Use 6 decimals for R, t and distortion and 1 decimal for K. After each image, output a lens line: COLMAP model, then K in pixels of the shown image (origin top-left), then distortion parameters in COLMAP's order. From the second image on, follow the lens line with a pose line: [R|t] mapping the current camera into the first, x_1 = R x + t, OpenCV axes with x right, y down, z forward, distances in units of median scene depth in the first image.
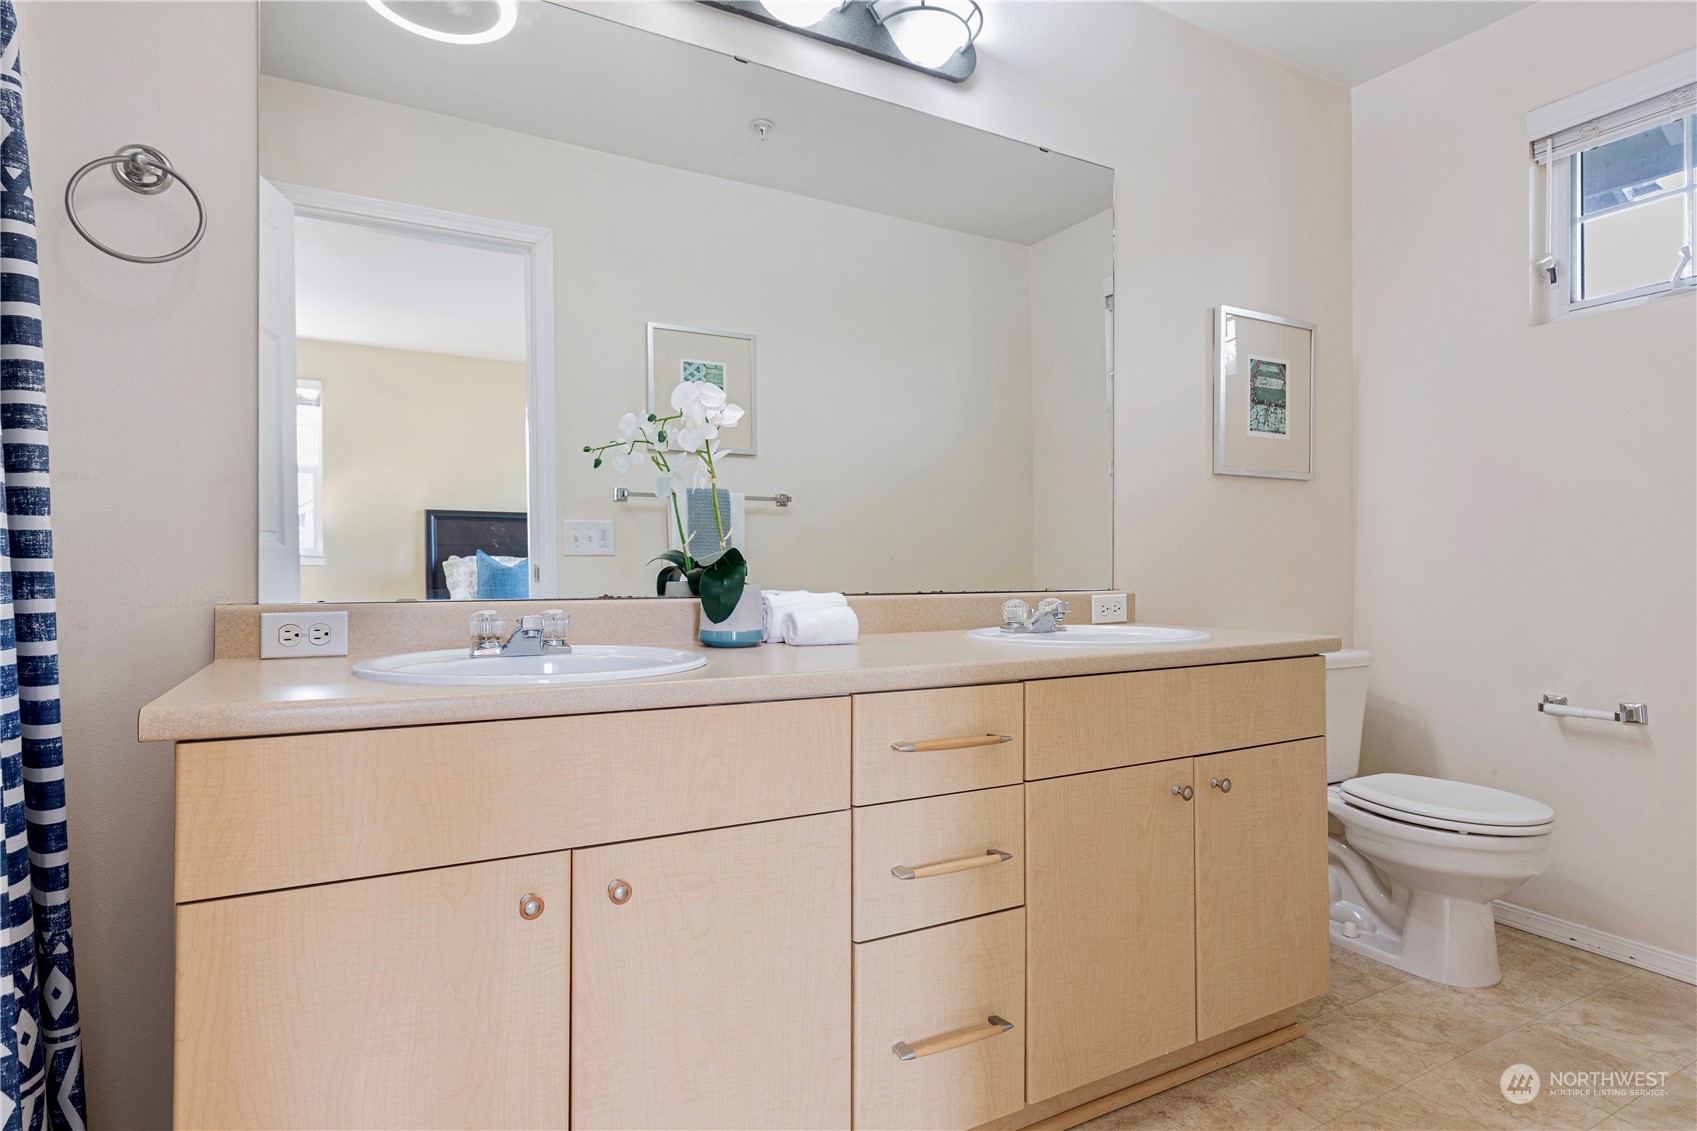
lens RADIAL K [[894.6, 0, 853.3], [0, 894.6, 570.8], [0, 0, 1]] dist [0.005632, 0.000208]
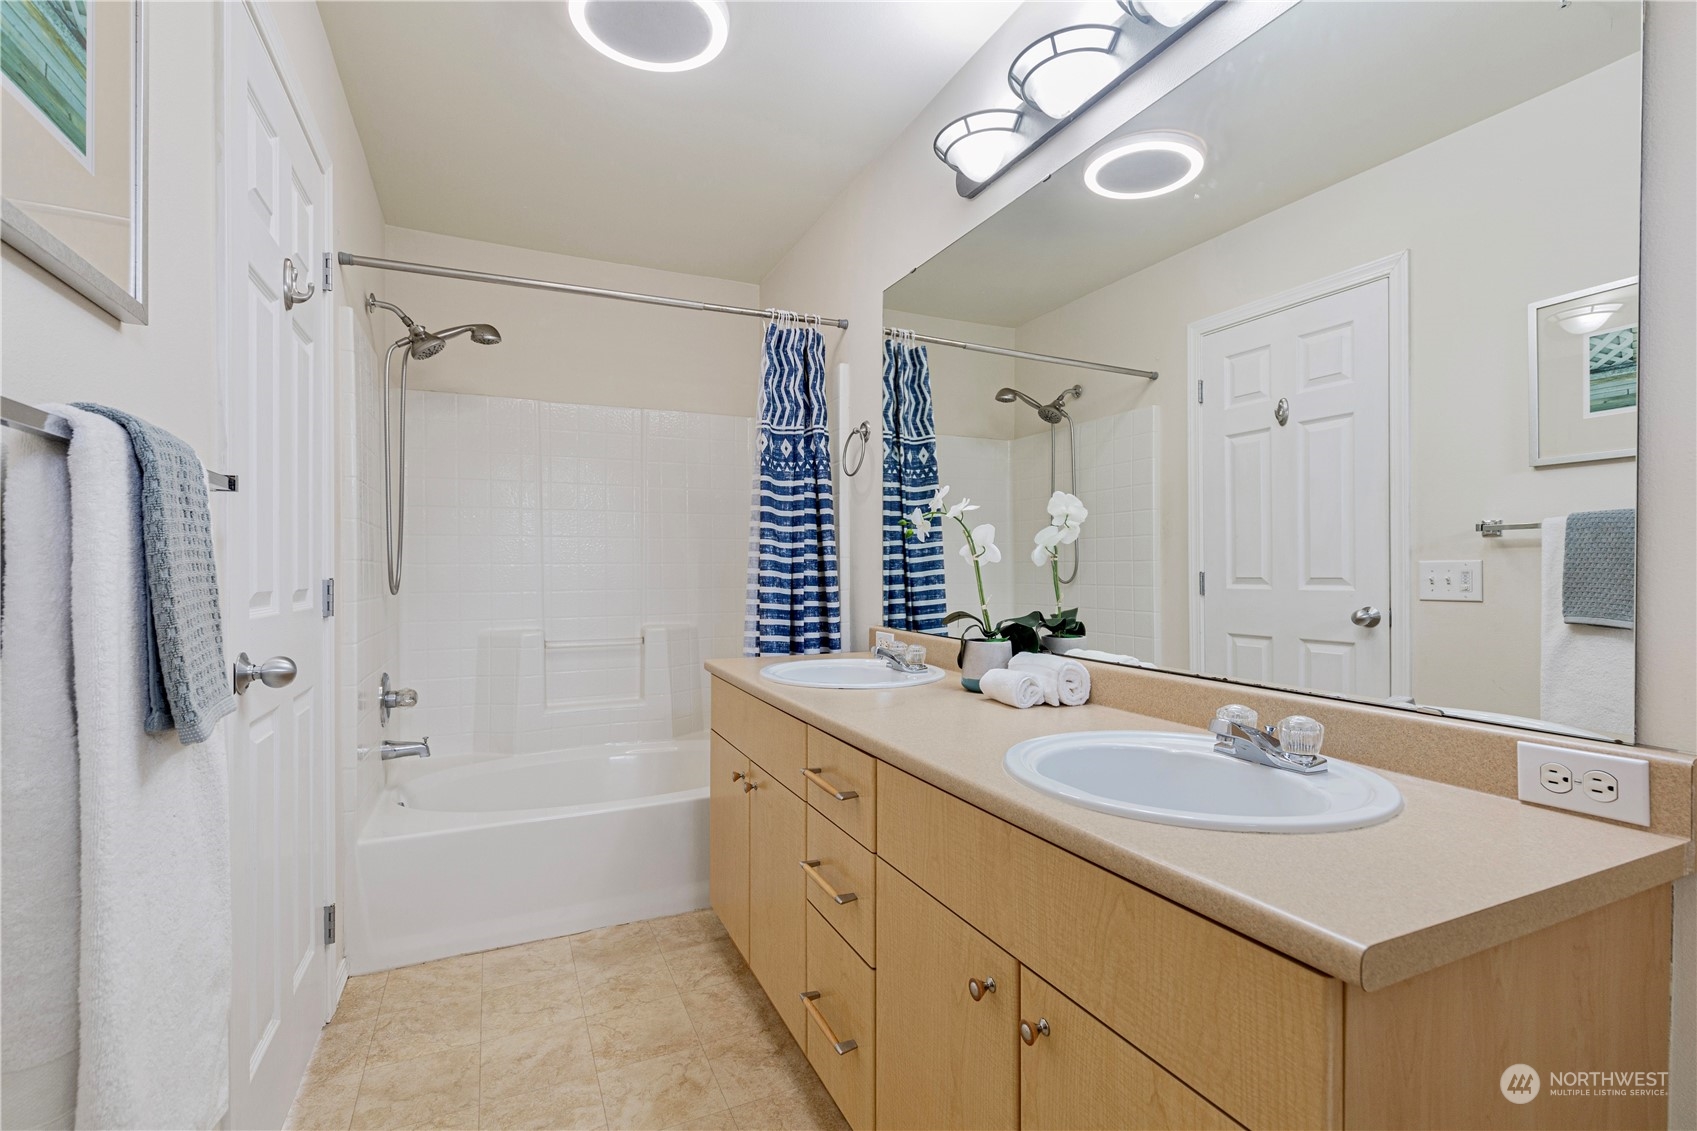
lens RADIAL K [[765.6, 0, 851.9], [0, 765.6, 571.9], [0, 0, 1]] dist [0.008124, -0.001254]
pose [[-0.075704, 0.000974, -0.997130, 0.502671], [-0.002841, 0.999995, 0.001192, -0.044941], [0.997126, 0.002923, -0.075701, 0.476138]]
